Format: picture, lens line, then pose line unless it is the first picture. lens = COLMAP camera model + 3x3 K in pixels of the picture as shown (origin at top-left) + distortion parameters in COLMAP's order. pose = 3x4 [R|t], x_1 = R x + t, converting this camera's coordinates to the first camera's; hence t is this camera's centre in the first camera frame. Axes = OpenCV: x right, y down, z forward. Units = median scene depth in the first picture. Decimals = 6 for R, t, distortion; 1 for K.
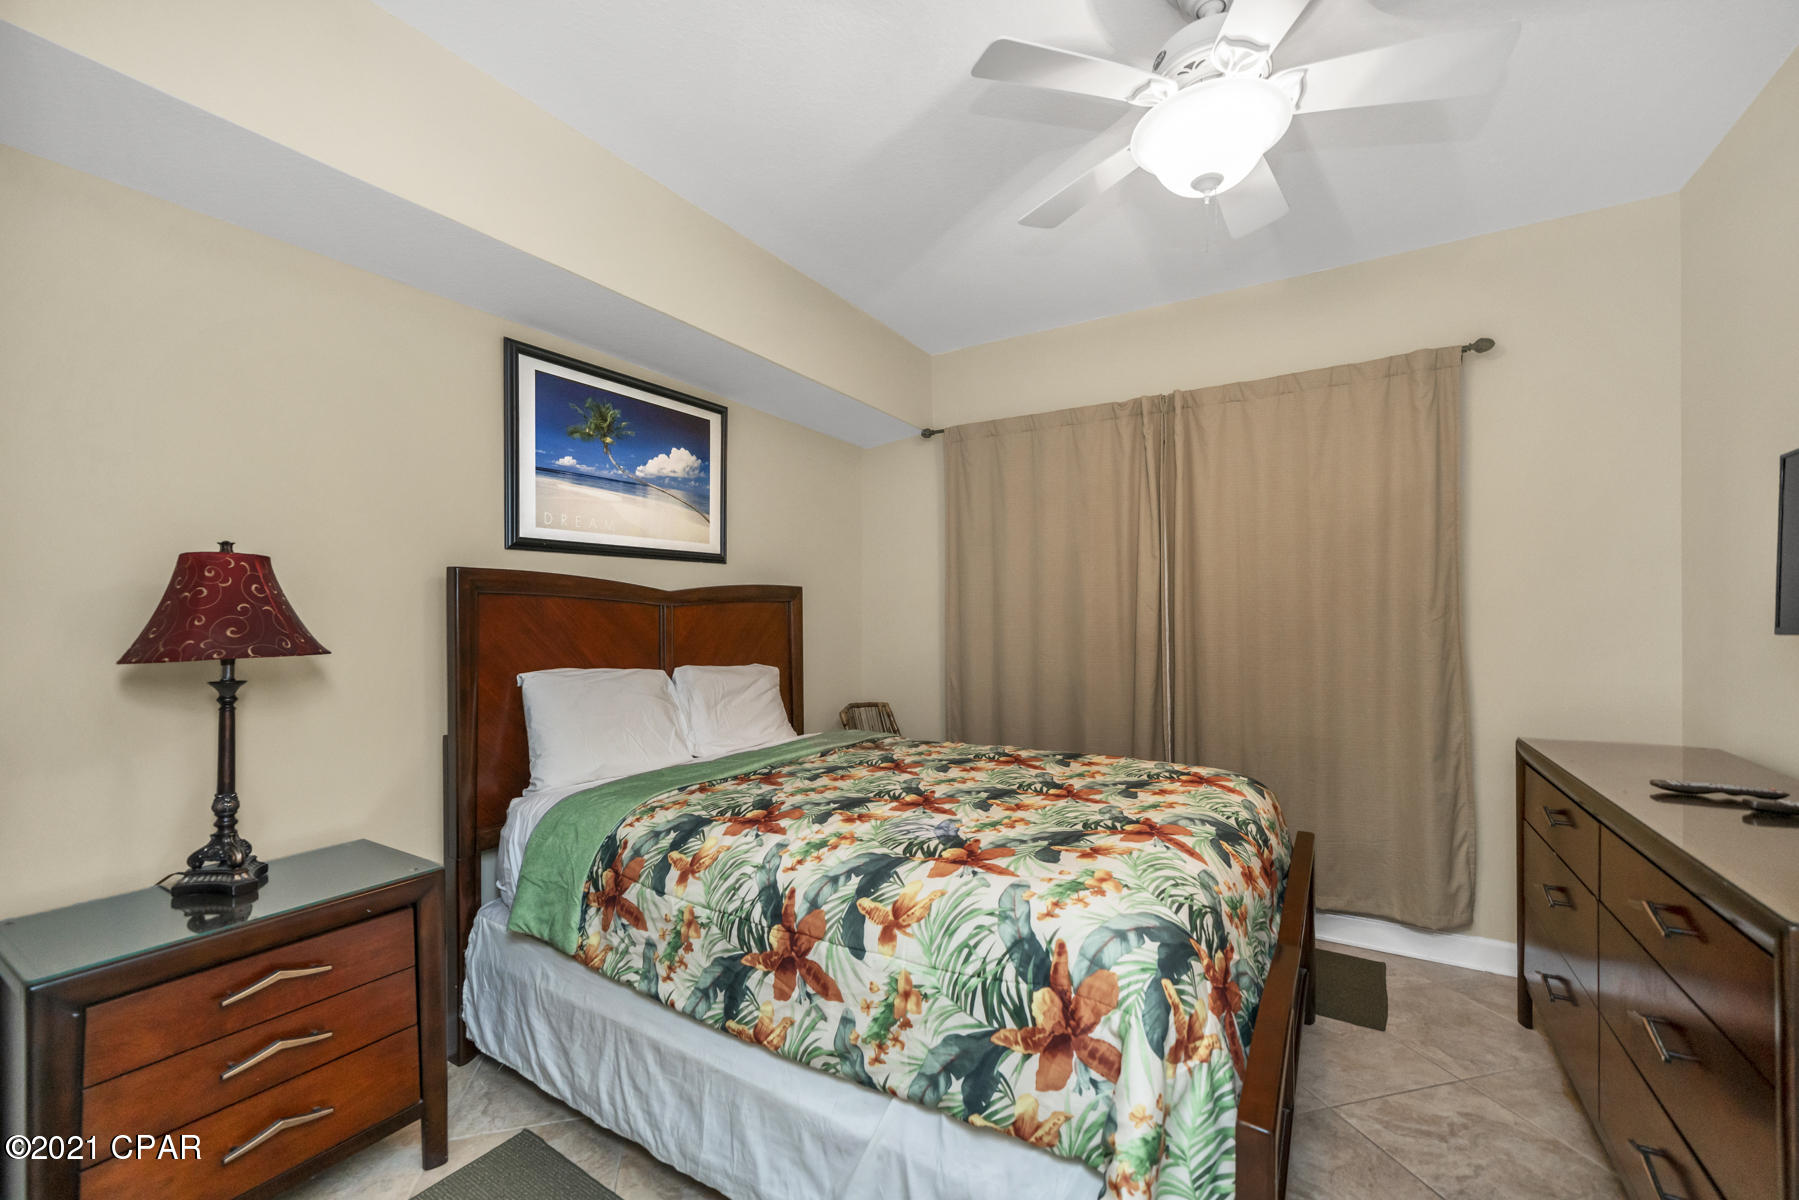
lens RADIAL K [[721.7, 0, 902.9], [0, 721.7, 616.9], [0, 0, 1]] dist [-0.003126, 0.000079]
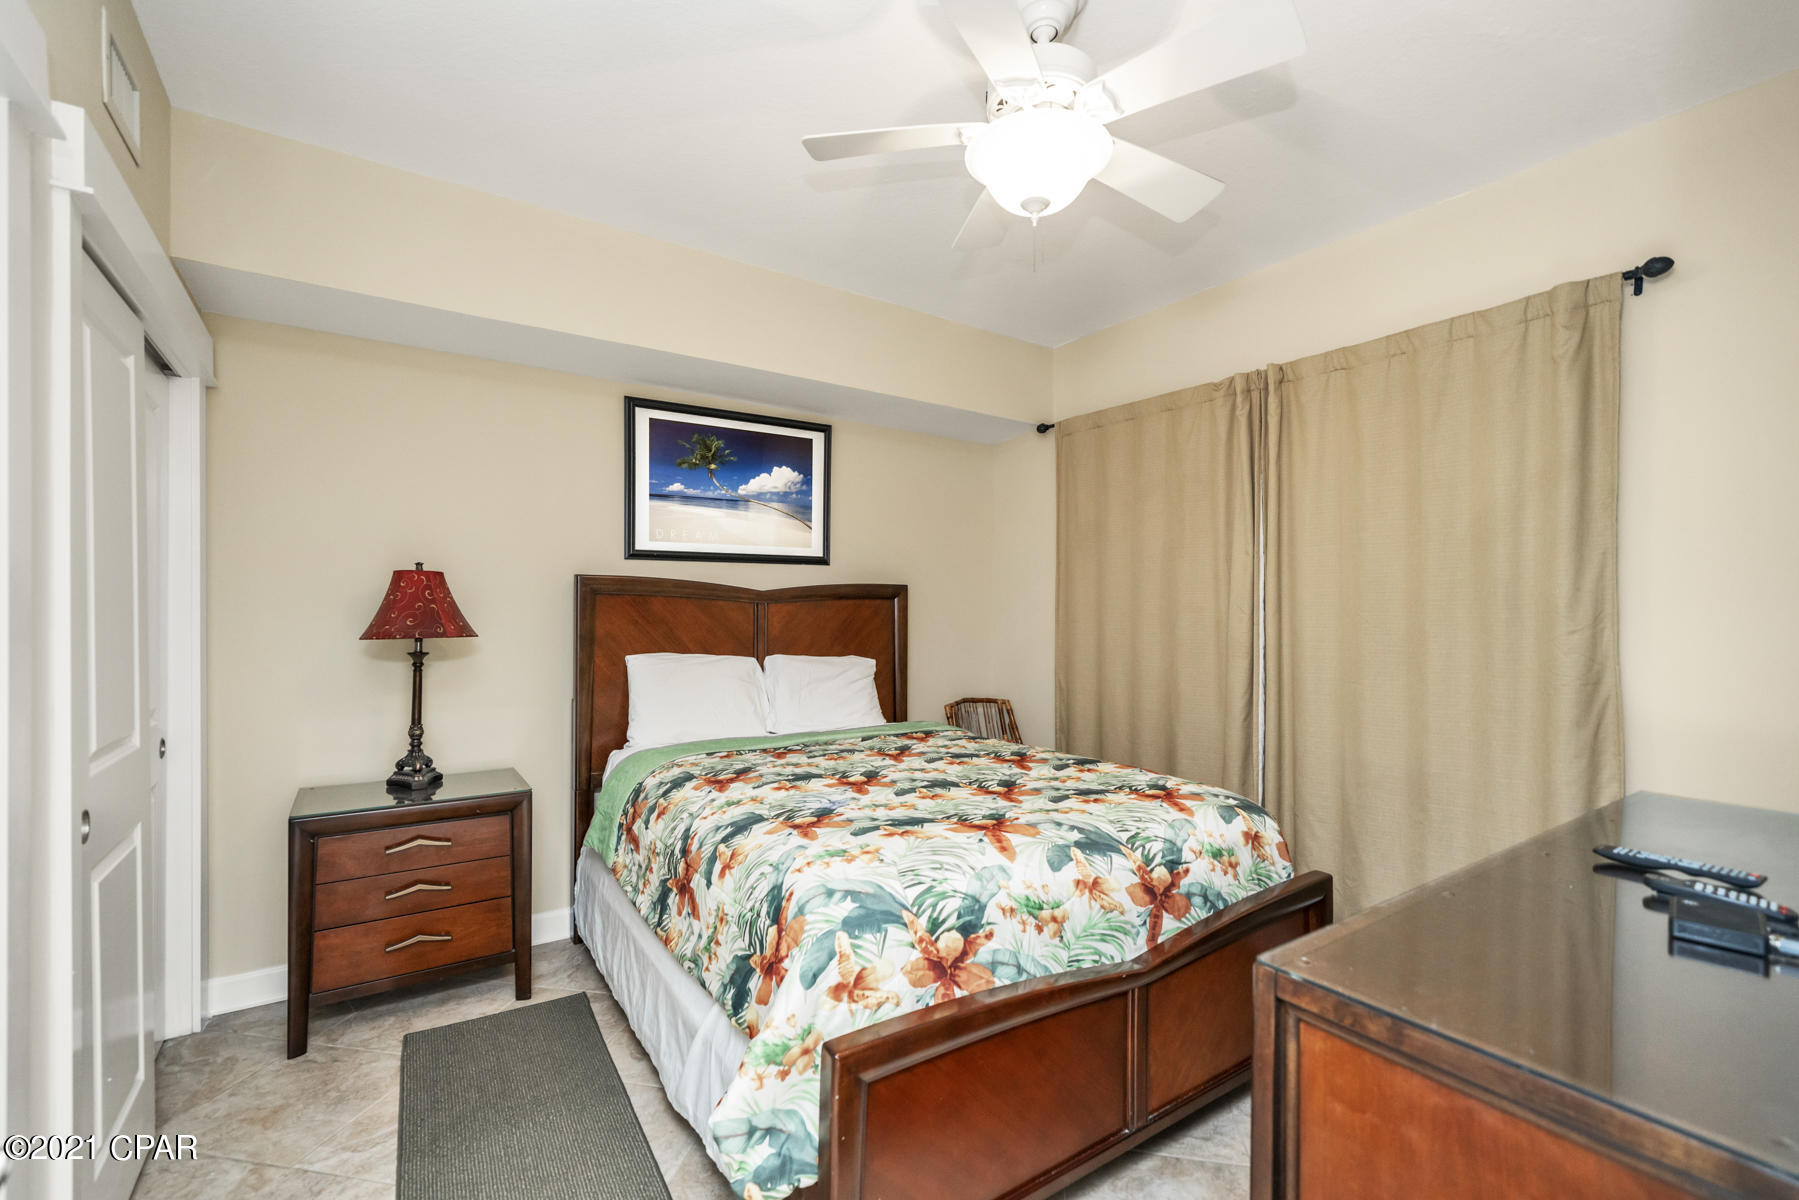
lens RADIAL K [[767.3, 0, 898.7], [0, 767.3, 608.8], [0, 0, 1]] dist [-0.001474, -0.000039]
pose [[0.911313, 0.013421, -0.411495, 0.466660], [-0.012558, 0.999910, 0.004801, -0.017822], [0.411522, 0.000792, 0.911400, -0.054767]]
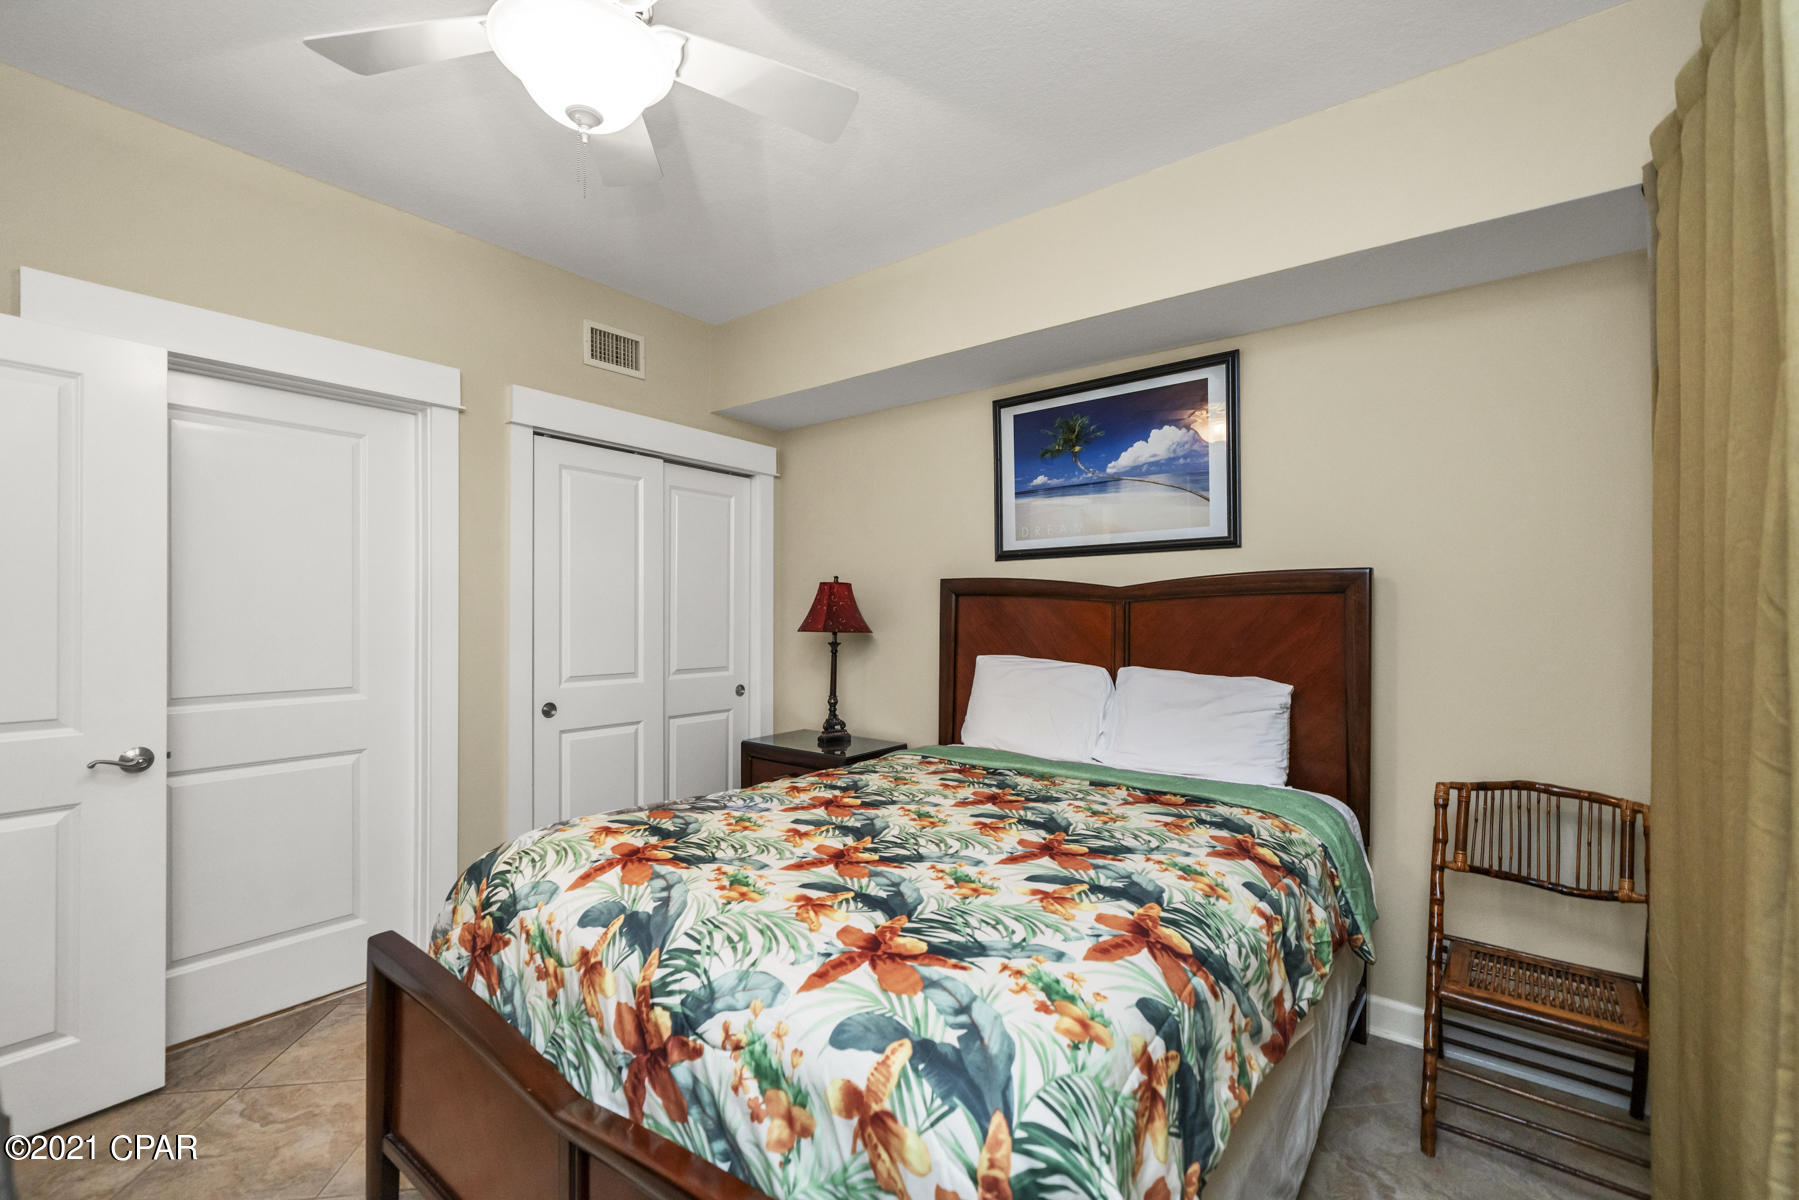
lens RADIAL K [[767.3, 0, 898.7], [0, 767.3, 608.8], [0, 0, 1]] dist [-0.001474, -0.000039]
pose [[-0.114243, 0.002760, -0.993449, 0.861291], [-0.000268, 0.999996, 0.002810, -0.010939], [0.993453, 0.000587, -0.114242, 0.982278]]
